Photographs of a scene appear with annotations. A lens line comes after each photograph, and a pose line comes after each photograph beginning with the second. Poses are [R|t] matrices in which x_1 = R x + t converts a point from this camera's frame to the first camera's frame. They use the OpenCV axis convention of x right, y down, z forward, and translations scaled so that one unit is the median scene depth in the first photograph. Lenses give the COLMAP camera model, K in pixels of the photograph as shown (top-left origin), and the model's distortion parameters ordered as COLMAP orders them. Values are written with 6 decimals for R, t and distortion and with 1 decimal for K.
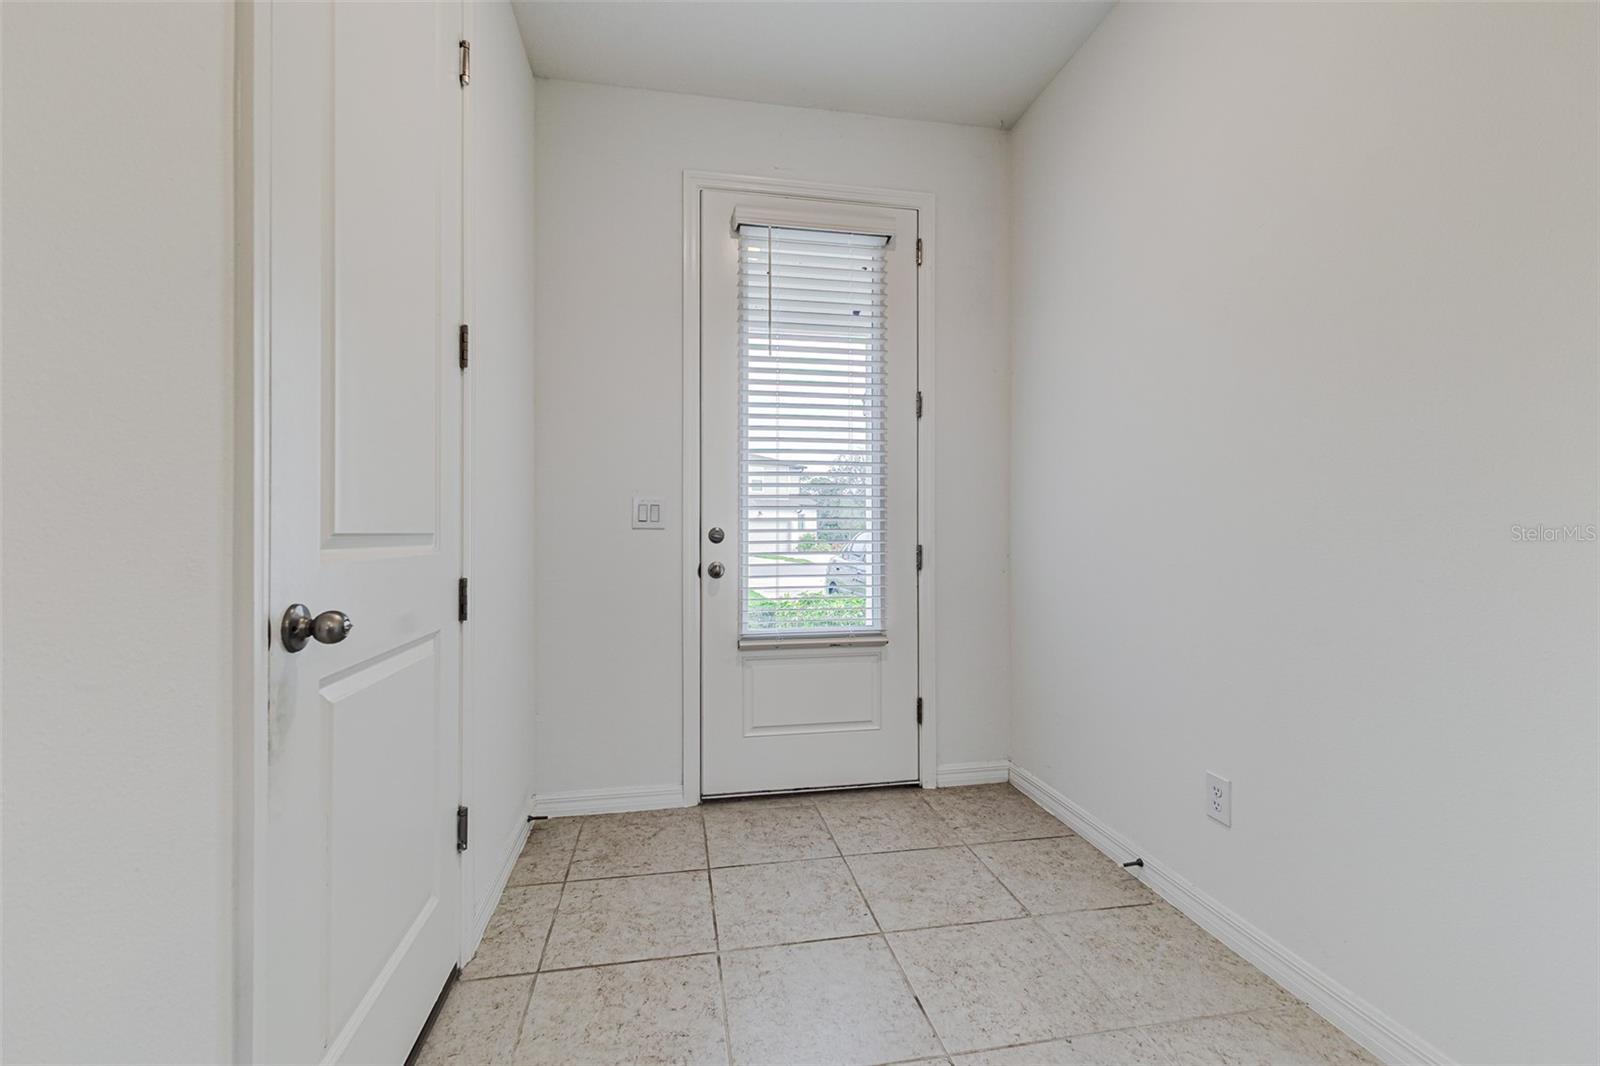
lens RADIAL K [[691.6, 0, 800.4], [0, 691.6, 530.8], [0, 0, 1]] dist [0.012166, 0.000995]
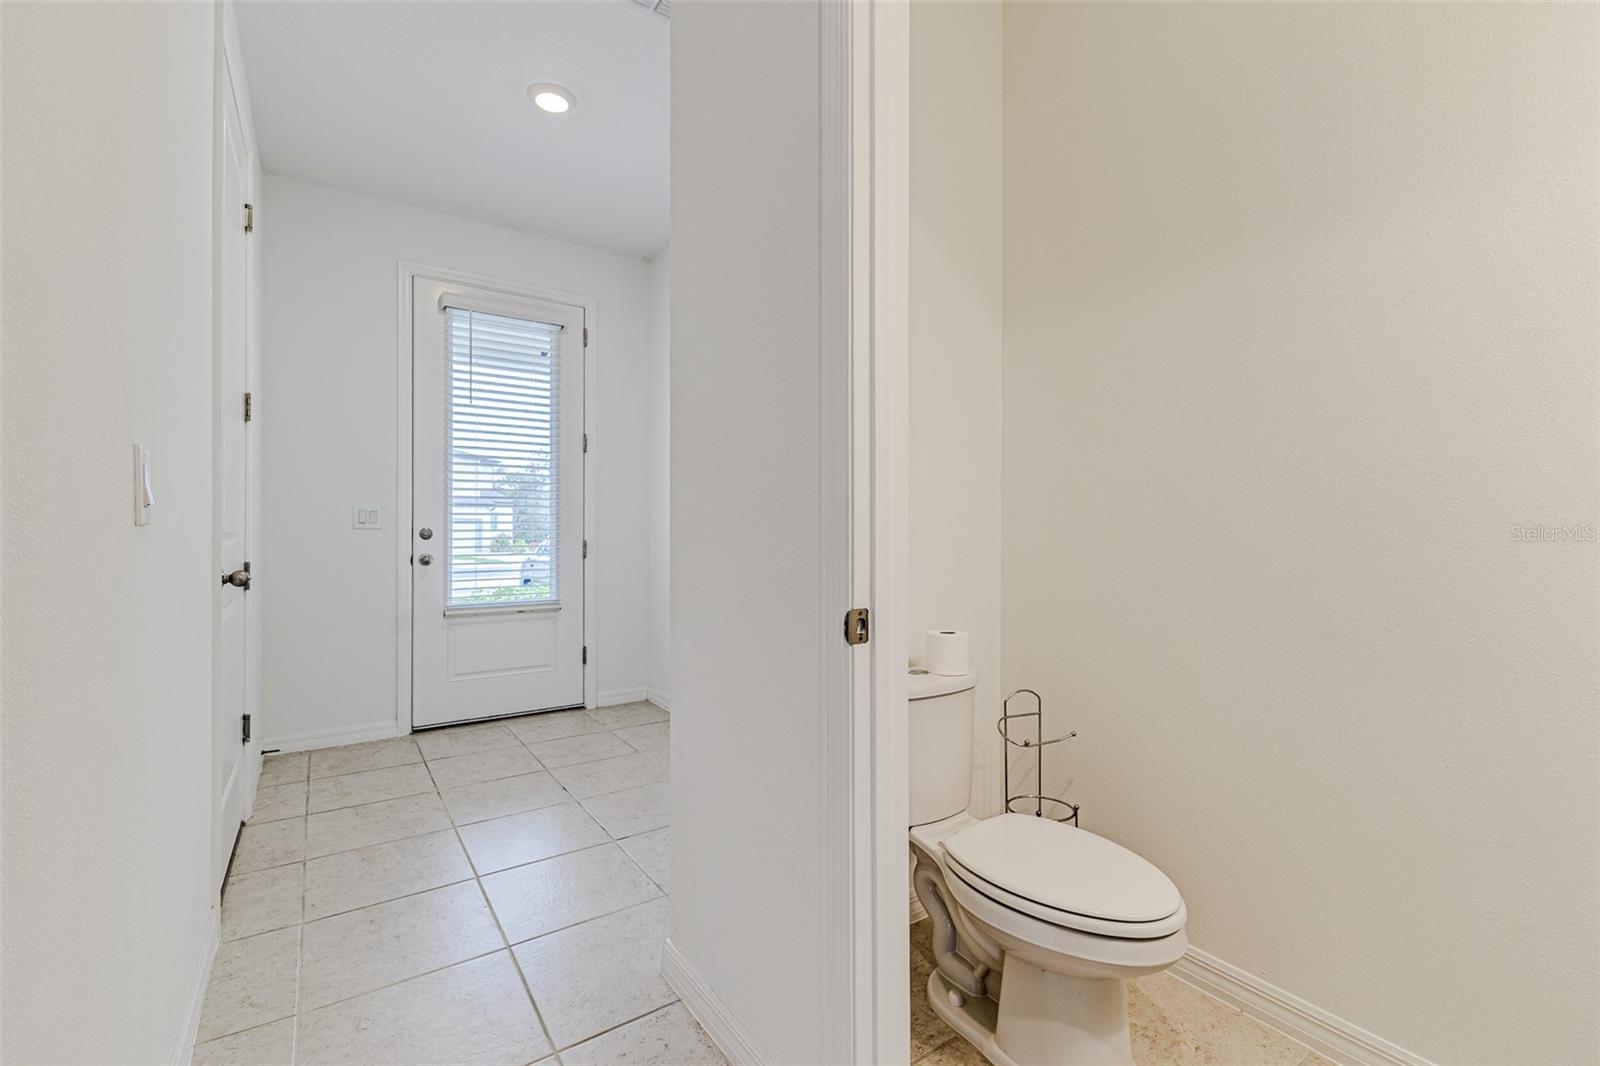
lens RADIAL K [[691.6, 0, 802.1], [0, 691.6, 530.0], [0, 0, 1]] dist [0.012166, 0.000995]
pose [[0.913657, 0.003079, 0.406474, -0.001617], [-0.002896, 0.999995, -0.001064, -0.001500], [-0.406475, -0.000205, 0.913662, -0.536938]]
